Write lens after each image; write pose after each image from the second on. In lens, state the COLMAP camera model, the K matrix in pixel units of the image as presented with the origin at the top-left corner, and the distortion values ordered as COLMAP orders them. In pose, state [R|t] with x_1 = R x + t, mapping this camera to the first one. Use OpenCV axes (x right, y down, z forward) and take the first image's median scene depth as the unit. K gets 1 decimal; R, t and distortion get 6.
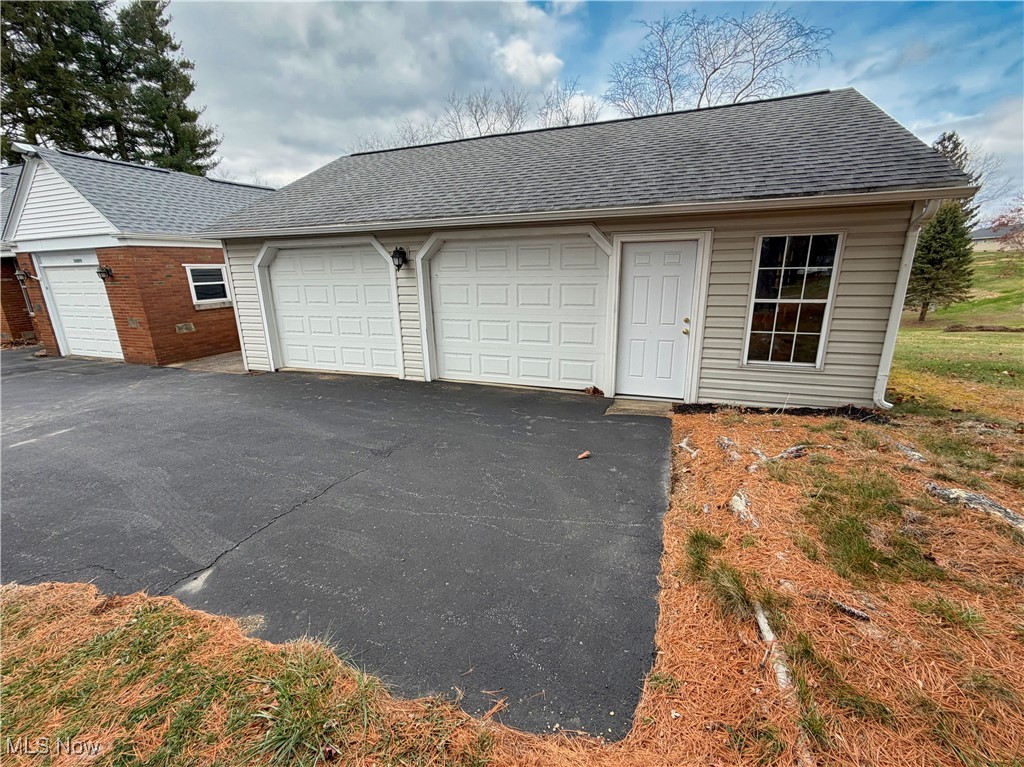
lens RADIAL K [[424.3, 0, 507.8], [0, 424.3, 384.2], [0, 0, 1]] dist [-0.001119, -0.000229]
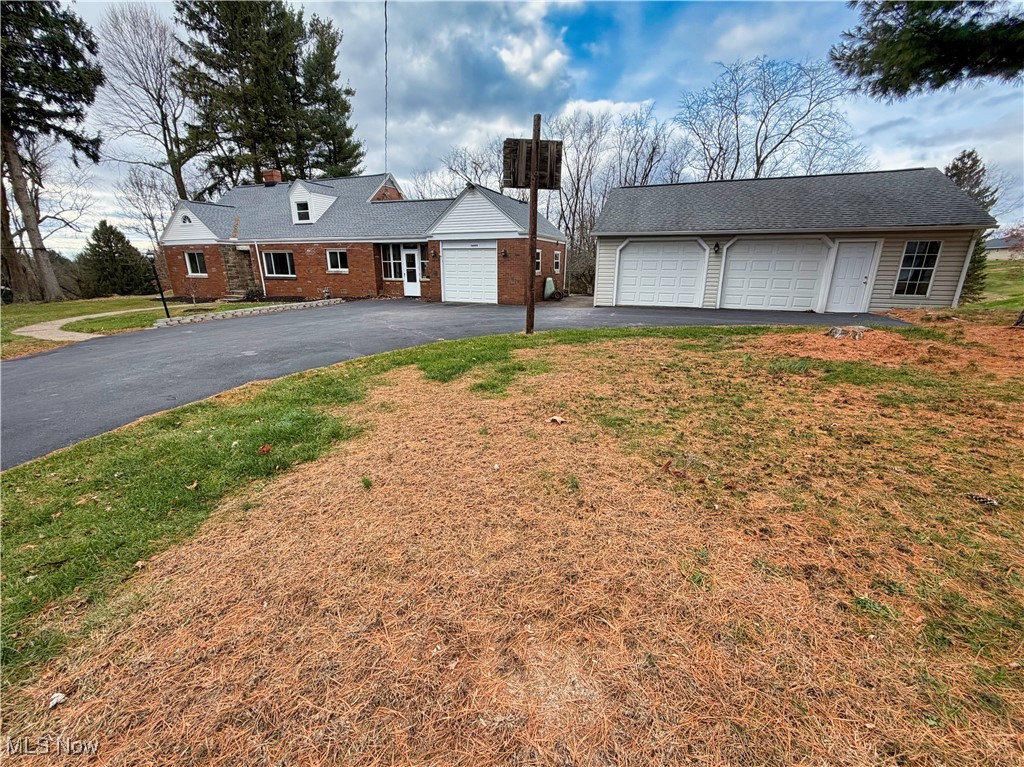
lens RADIAL K [[406.1, 0, 512.0], [0, 406.1, 383.5], [0, 0, 1]] dist [0.000455, -0.000680]
pose [[0.999243, 0.031919, -0.022241, -0.403805], [-0.031586, 0.999386, 0.015185, 0.127734], [0.022712, -0.014471, 0.999637, -0.353689]]
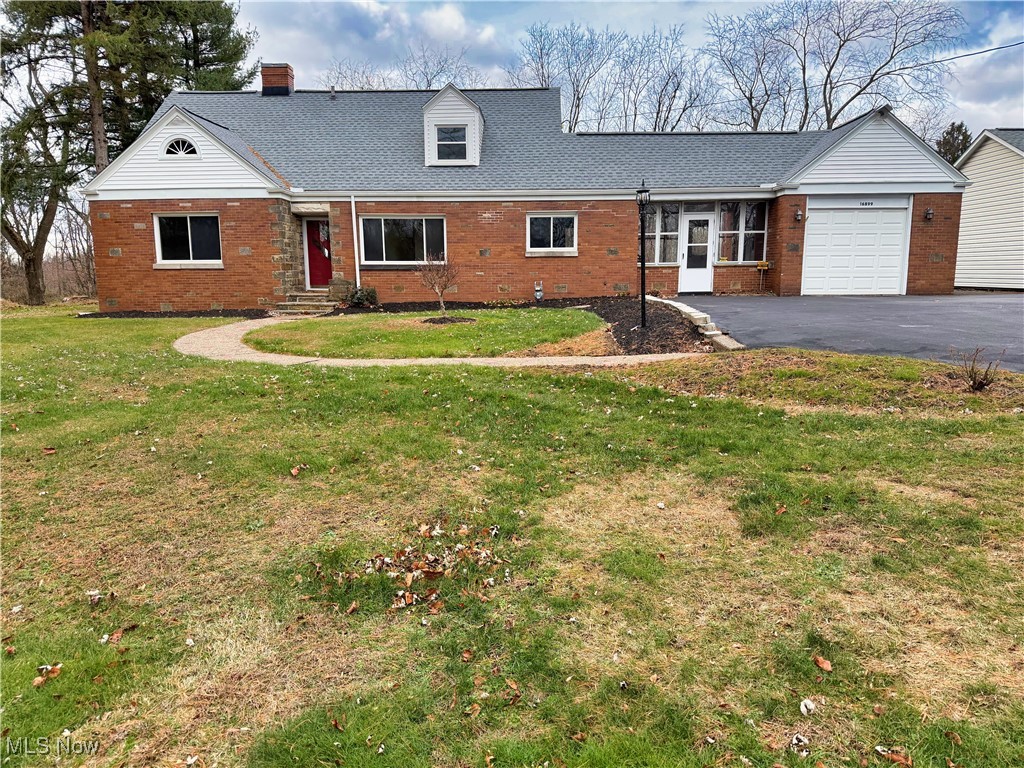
lens RADIAL K [[708.0, 0, 520.2], [0, 708.0, 385.9], [0, 0, 1]] dist [0.117083, -0.204491]
pose [[0.949691, -0.034574, 0.311274, -1.246000], [0.070392, 0.992022, -0.104578, 0.156902], [-0.305176, 0.121228, 0.944548, -0.220205]]
